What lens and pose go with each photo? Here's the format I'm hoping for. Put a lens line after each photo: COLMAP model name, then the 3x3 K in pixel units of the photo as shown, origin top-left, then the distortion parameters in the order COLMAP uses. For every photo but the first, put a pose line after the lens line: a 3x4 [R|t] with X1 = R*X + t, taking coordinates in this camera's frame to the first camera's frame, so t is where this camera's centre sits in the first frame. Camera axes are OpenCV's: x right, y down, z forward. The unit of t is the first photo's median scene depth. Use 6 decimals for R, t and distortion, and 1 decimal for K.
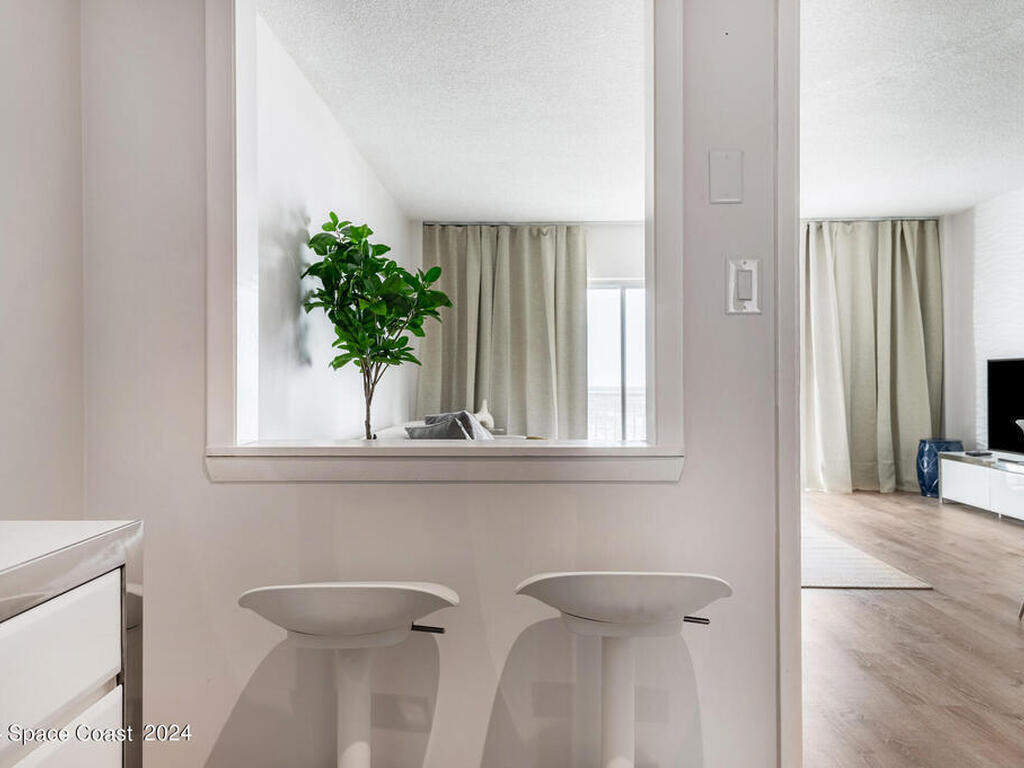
lens RADIAL K [[728.1, 0, 490.2], [0, 728.1, 382.8], [0, 0, 1]] dist [0.001245, -0.006488]
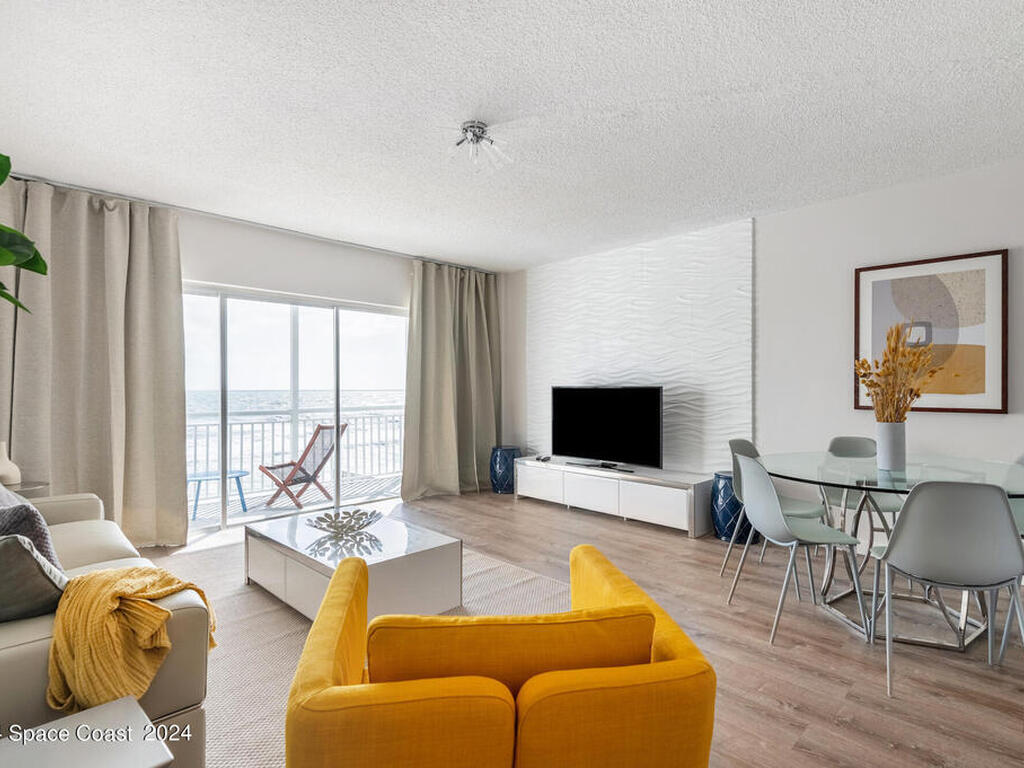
lens RADIAL K [[528.6, 0, 519.8], [0, 528.6, 386.8], [0, 0, 1]] dist [0.023121, -0.013435]
pose [[0.672335, 0.002408, 0.740243, -0.052618], [-0.002486, 0.999996, -0.000995, -0.026759], [-0.740243, -0.001171, 0.672339, 0.356453]]
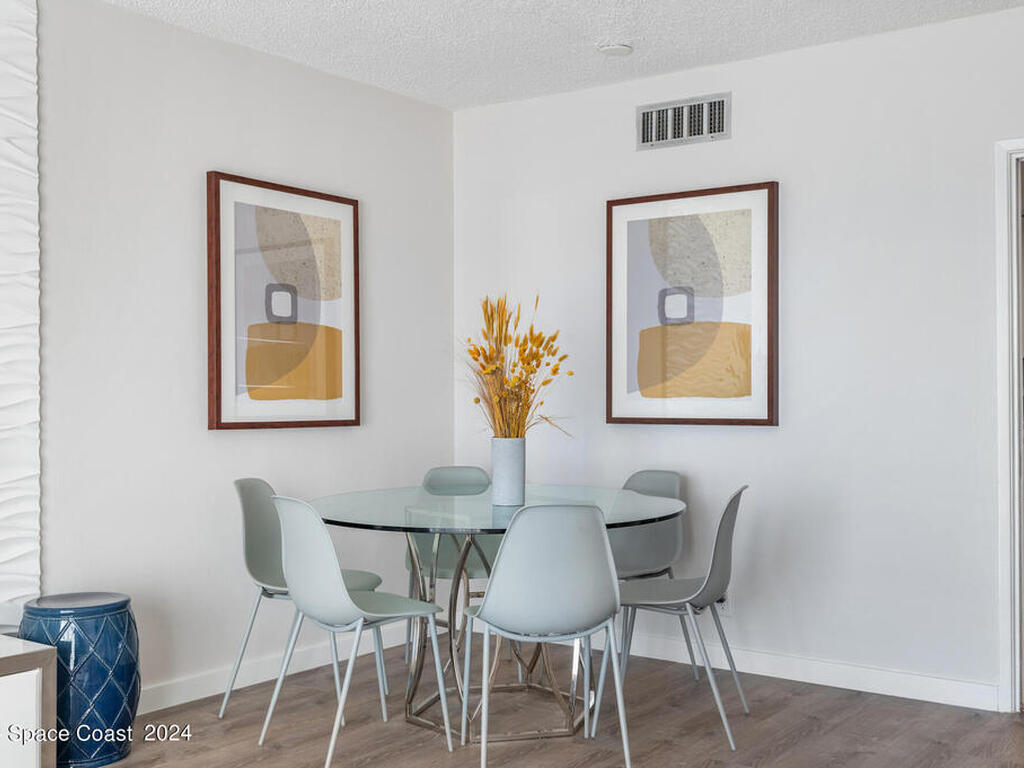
lens RADIAL K [[1189.5, 0, 509.5], [0, 1189.5, 384.1], [0, 0, 1]] dist [0.072474, 0.000000]
pose [[-0.841285, 0.006686, 0.540550, 0.096280], [0.001175, 0.999944, -0.010539, -0.023096], [-0.540590, -0.008231, -0.841246, 0.980764]]
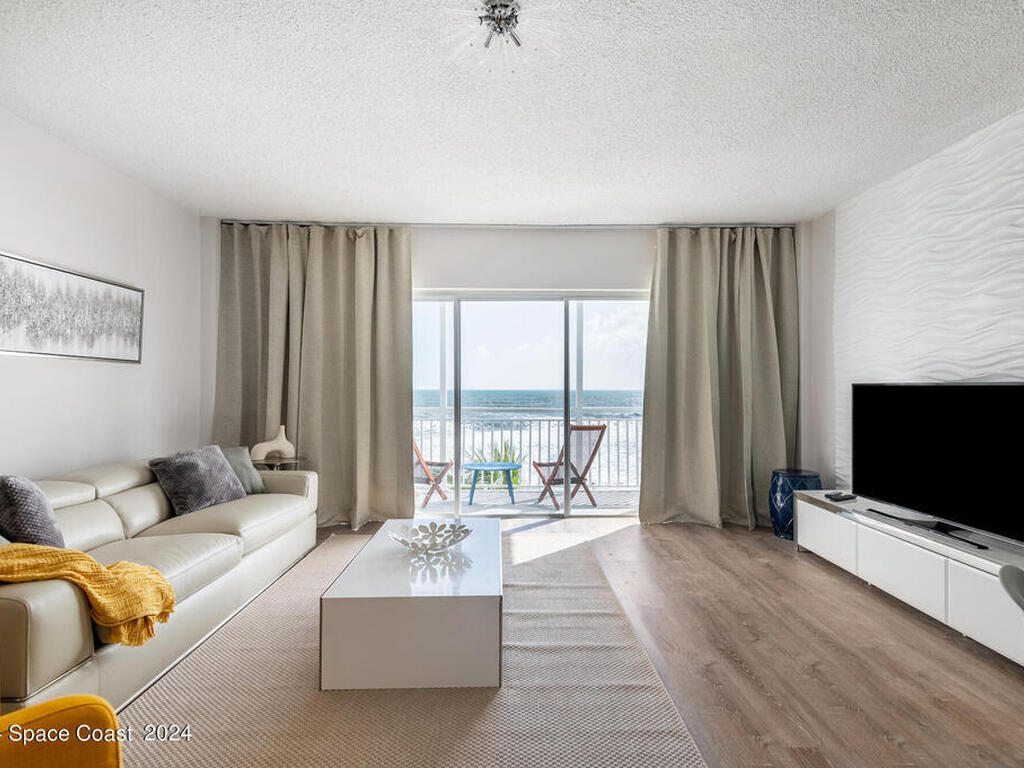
lens RADIAL K [[528.6, 0, 503.4], [0, 528.6, 387.4], [0, 0, 1]] dist [0.023121, -0.013435]
pose [[0.998555, 0.003493, 0.053627, 0.227448], [-0.003702, 0.999986, 0.003797, -0.025824], [-0.053613, -0.003990, 0.998554, 0.371070]]
